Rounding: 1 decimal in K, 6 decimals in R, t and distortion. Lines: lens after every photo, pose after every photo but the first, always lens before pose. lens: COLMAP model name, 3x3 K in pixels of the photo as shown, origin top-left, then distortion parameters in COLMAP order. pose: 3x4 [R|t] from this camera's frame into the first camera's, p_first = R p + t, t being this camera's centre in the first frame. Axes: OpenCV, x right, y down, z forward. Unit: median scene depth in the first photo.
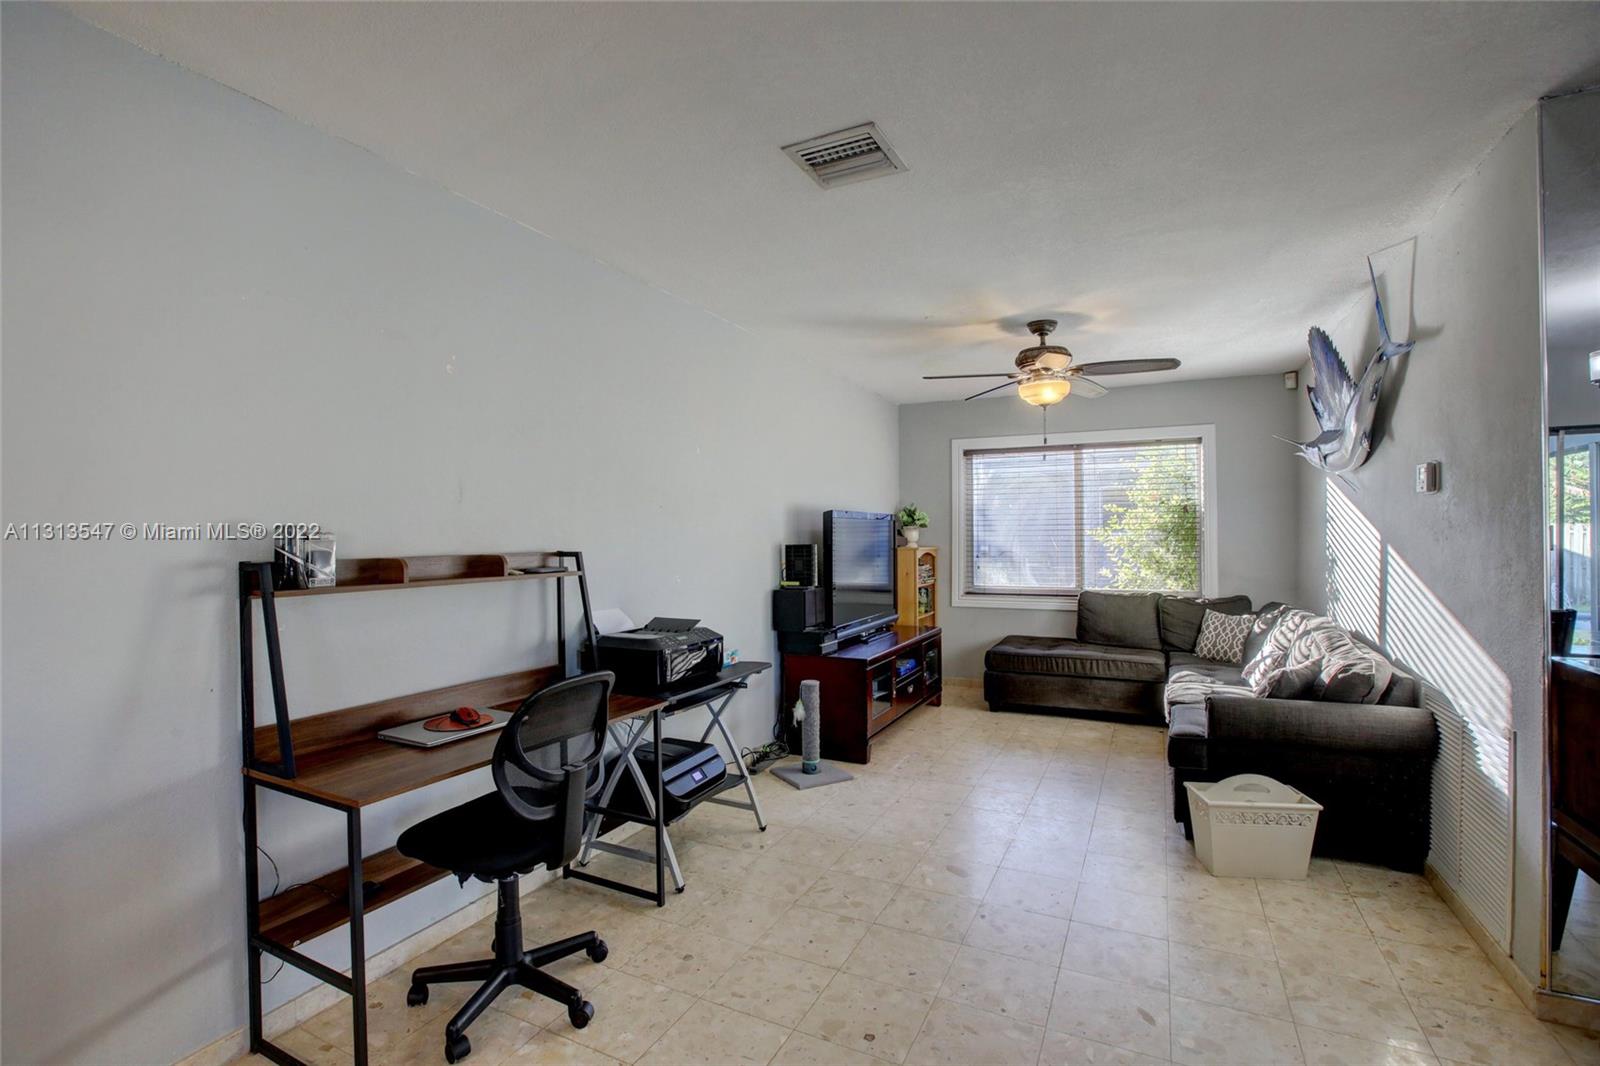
lens RADIAL K [[726.0, 0, 797.4], [0, 726.0, 533.0], [0, 0, 1]] dist [-0.042604, 0.011972]
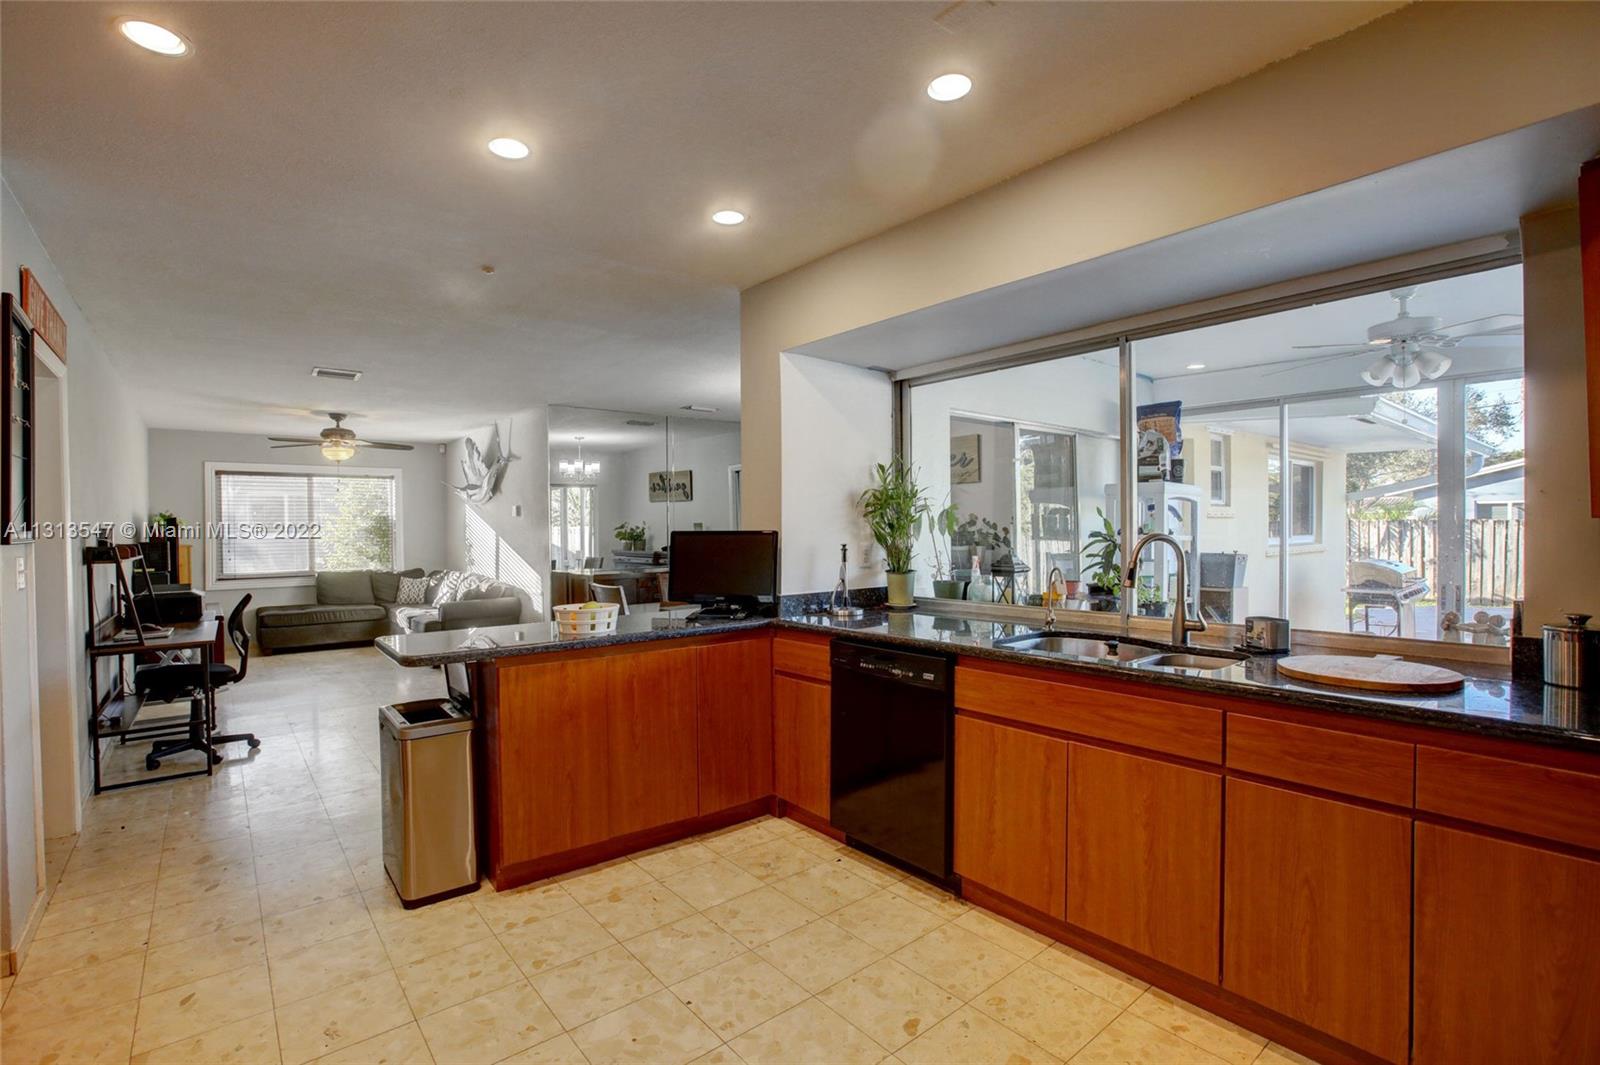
lens RADIAL K [[726.0, 0, 798.6], [0, 726.0, 530.3], [0, 0, 1]] dist [-0.042604, 0.011972]
pose [[0.398954, -0.003051, 0.916966, -0.649071], [0.008201, 0.999966, -0.000241, 0.002657], [-0.916934, 0.007616, 0.398965, -0.585503]]
